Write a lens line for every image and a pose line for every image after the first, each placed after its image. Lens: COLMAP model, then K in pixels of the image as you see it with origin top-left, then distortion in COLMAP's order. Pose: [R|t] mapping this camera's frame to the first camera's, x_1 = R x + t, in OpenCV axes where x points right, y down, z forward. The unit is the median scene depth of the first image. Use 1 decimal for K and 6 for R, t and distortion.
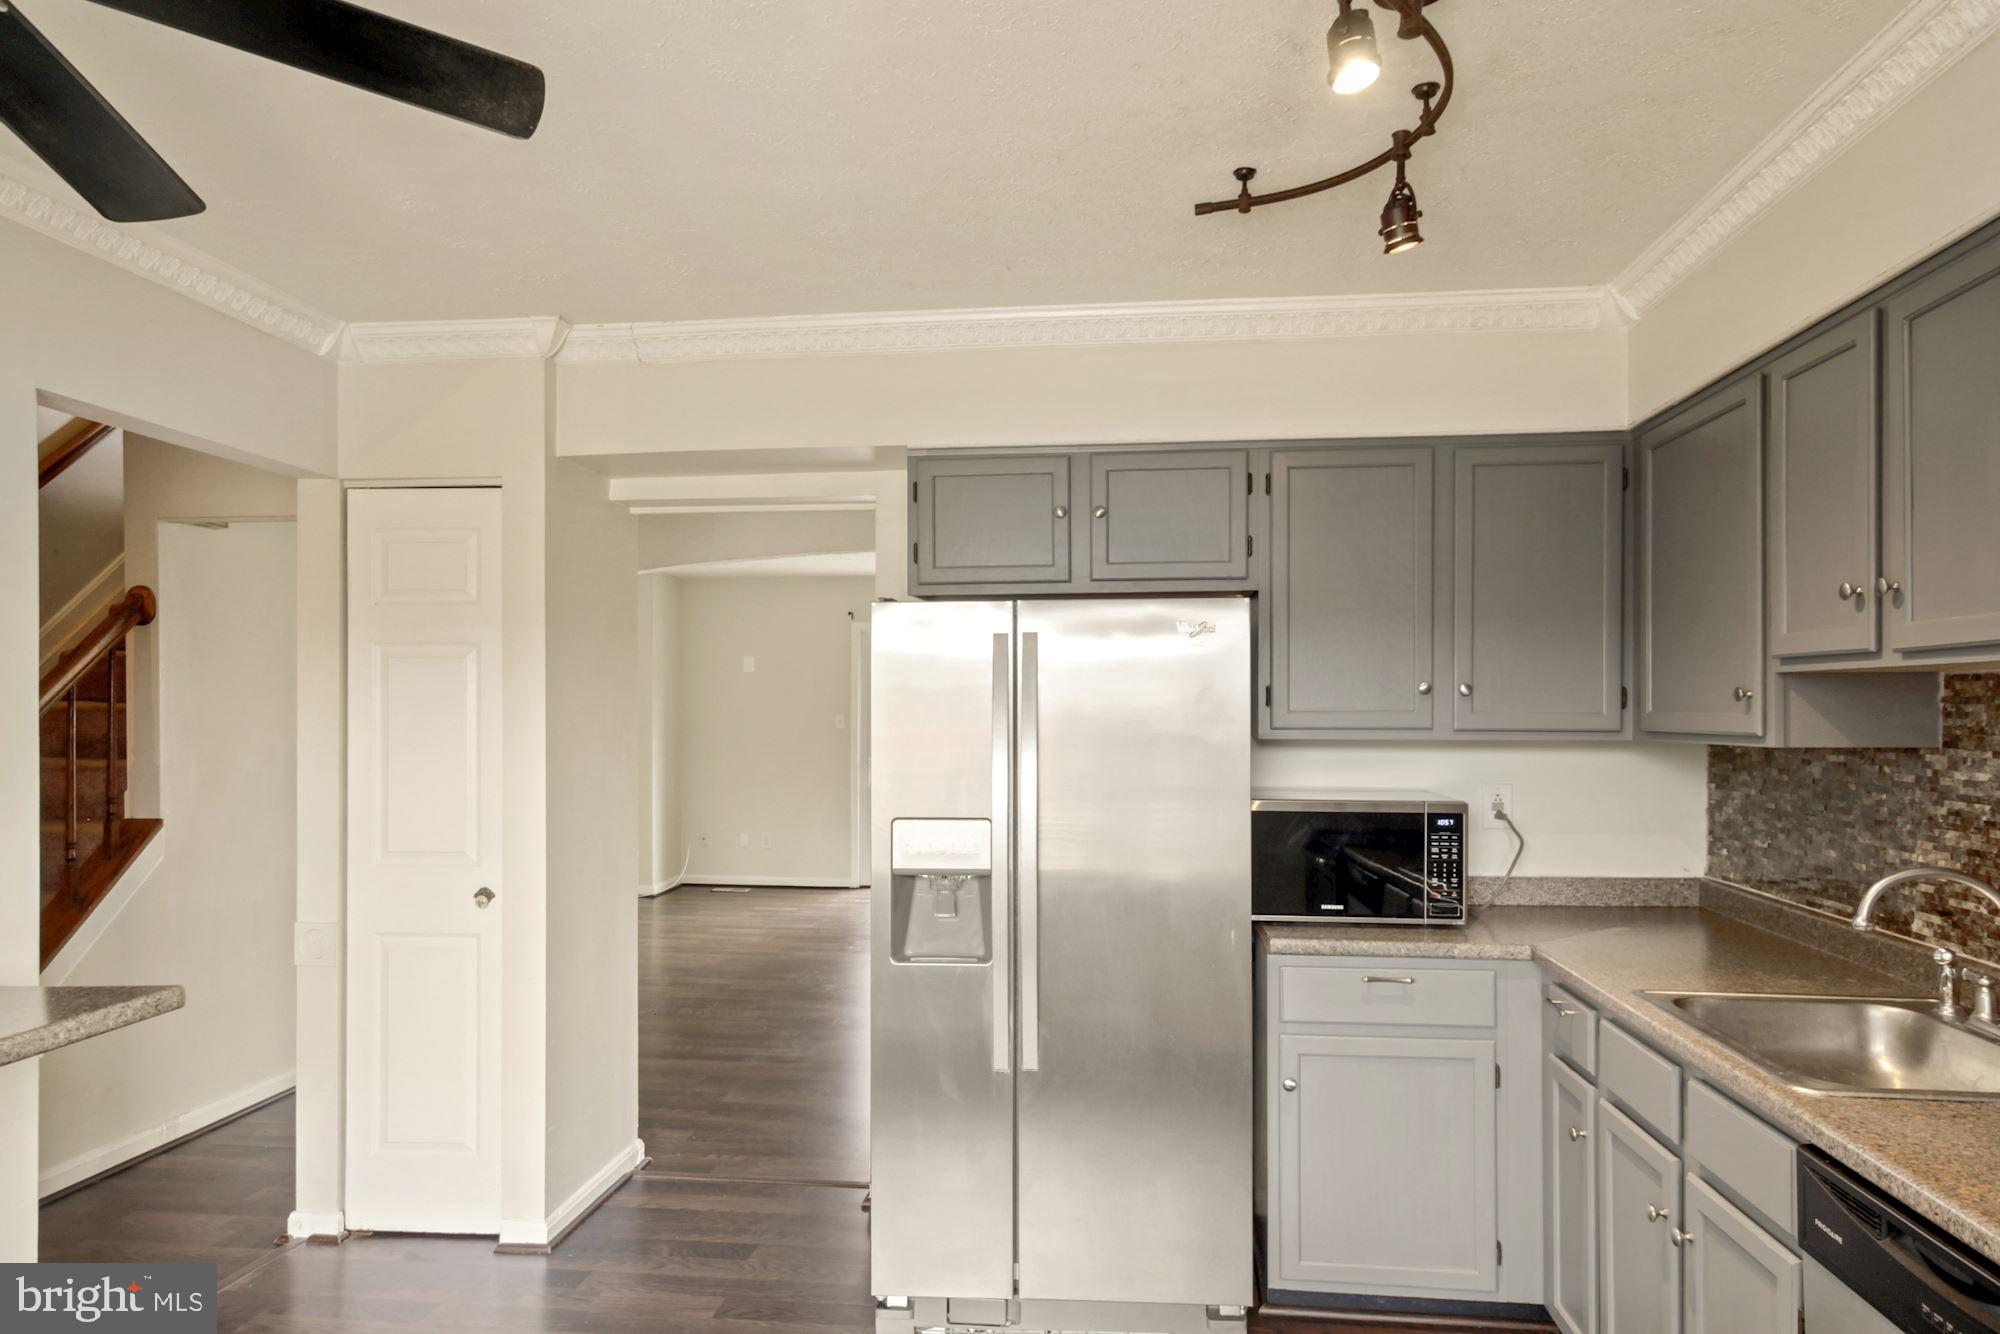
lens RADIAL K [[1238.1, 0, 975.5], [0, 1238.1, 696.1], [0, 0, 1]] dist [0.006172, 0.001199]
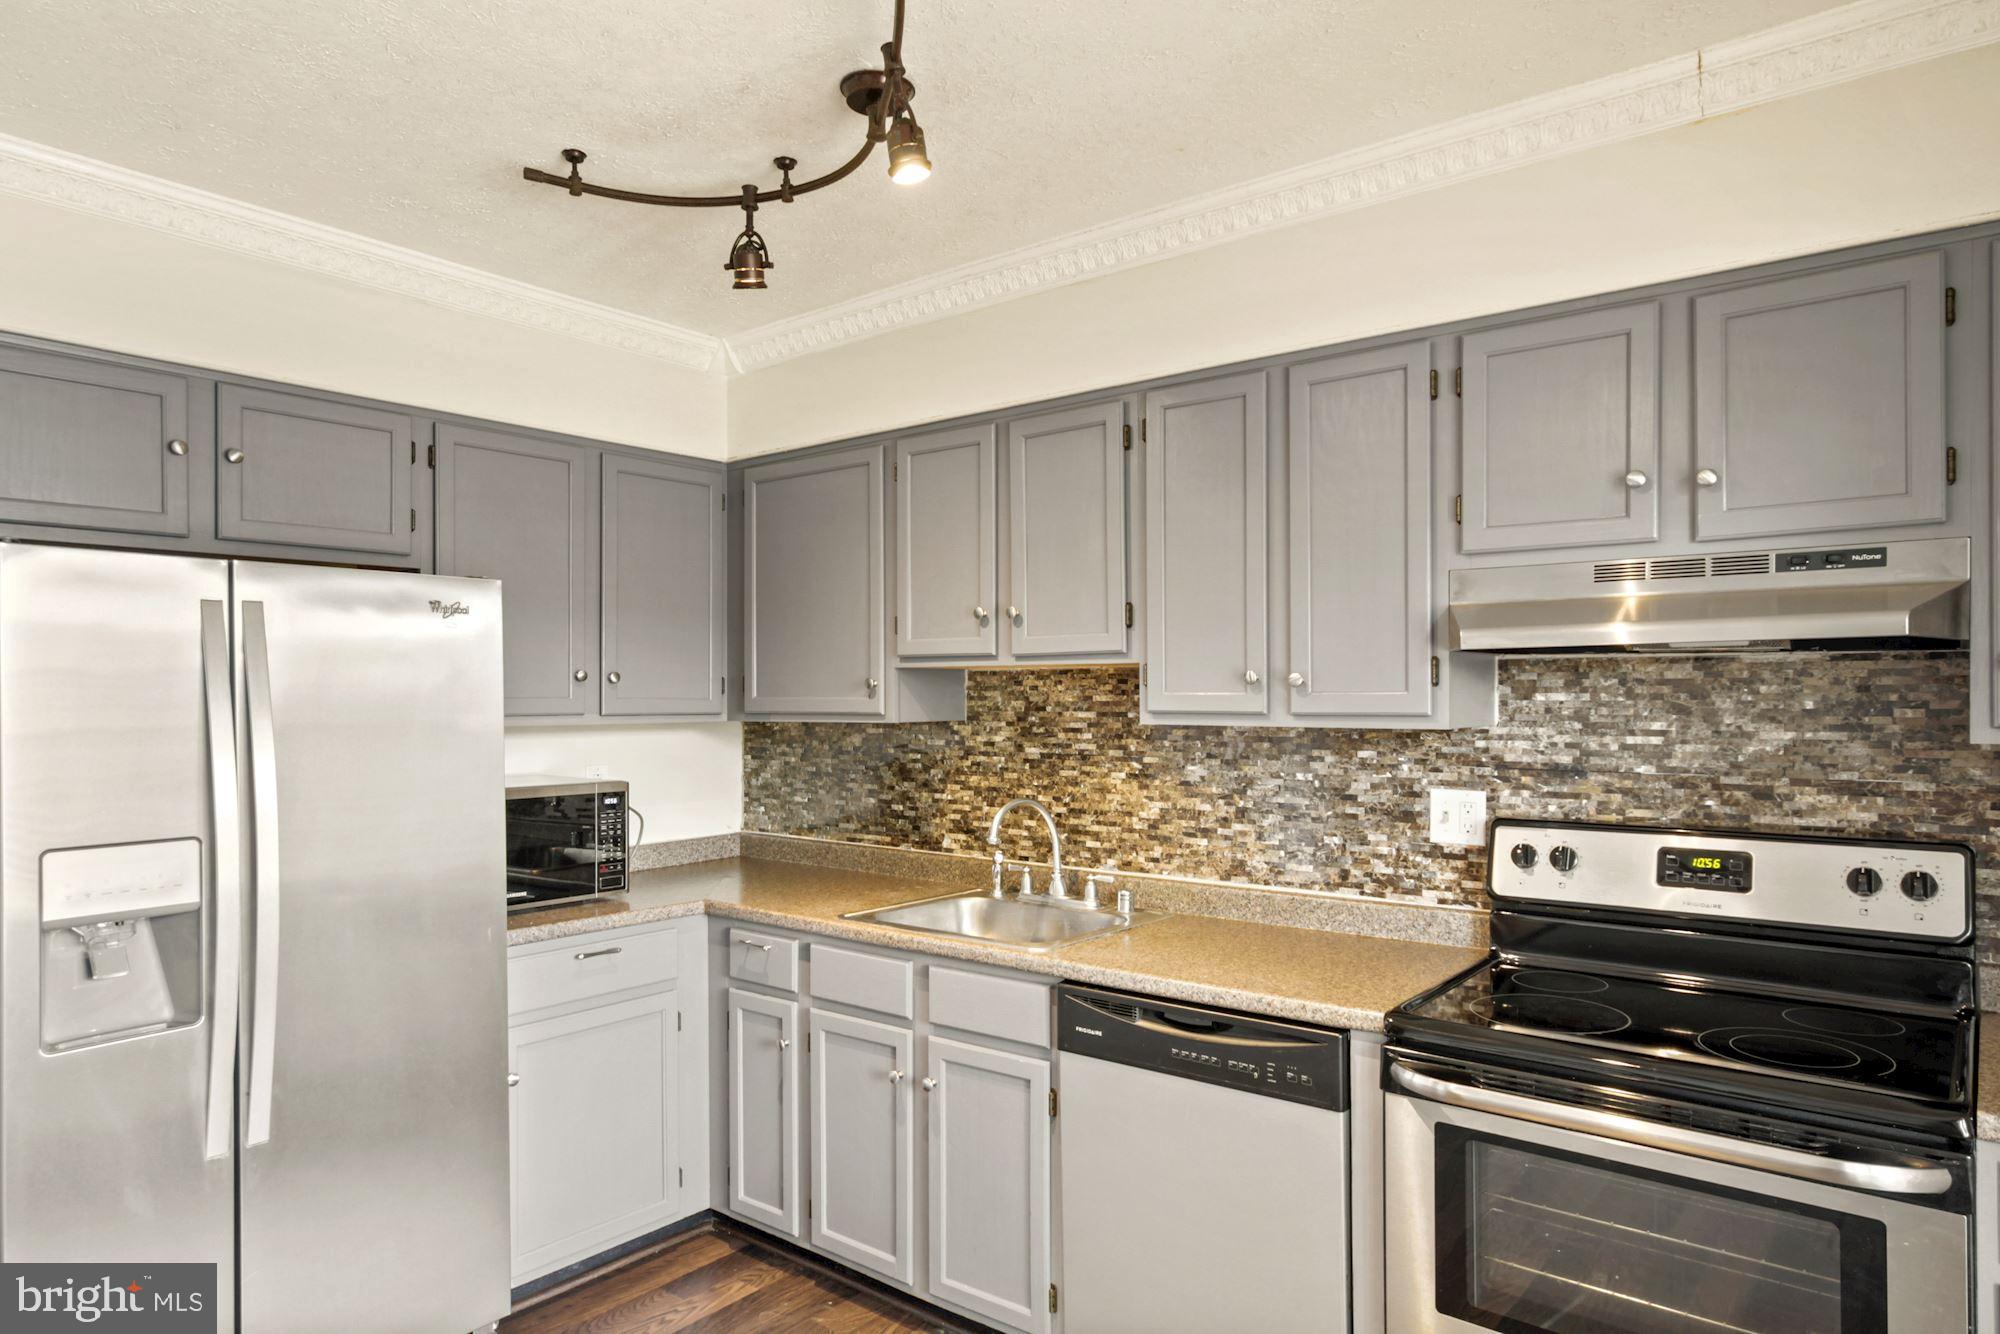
lens RADIAL K [[1238.1, 0, 994.5], [0, 1238.1, 685.8], [0, 0, 1]] dist [0.006172, 0.001199]
pose [[0.524253, 0.004686, 0.851550, -0.396778], [-0.005719, 0.999982, -0.001982, 0.002542], [-0.851544, -0.003831, 0.524270, 0.168874]]
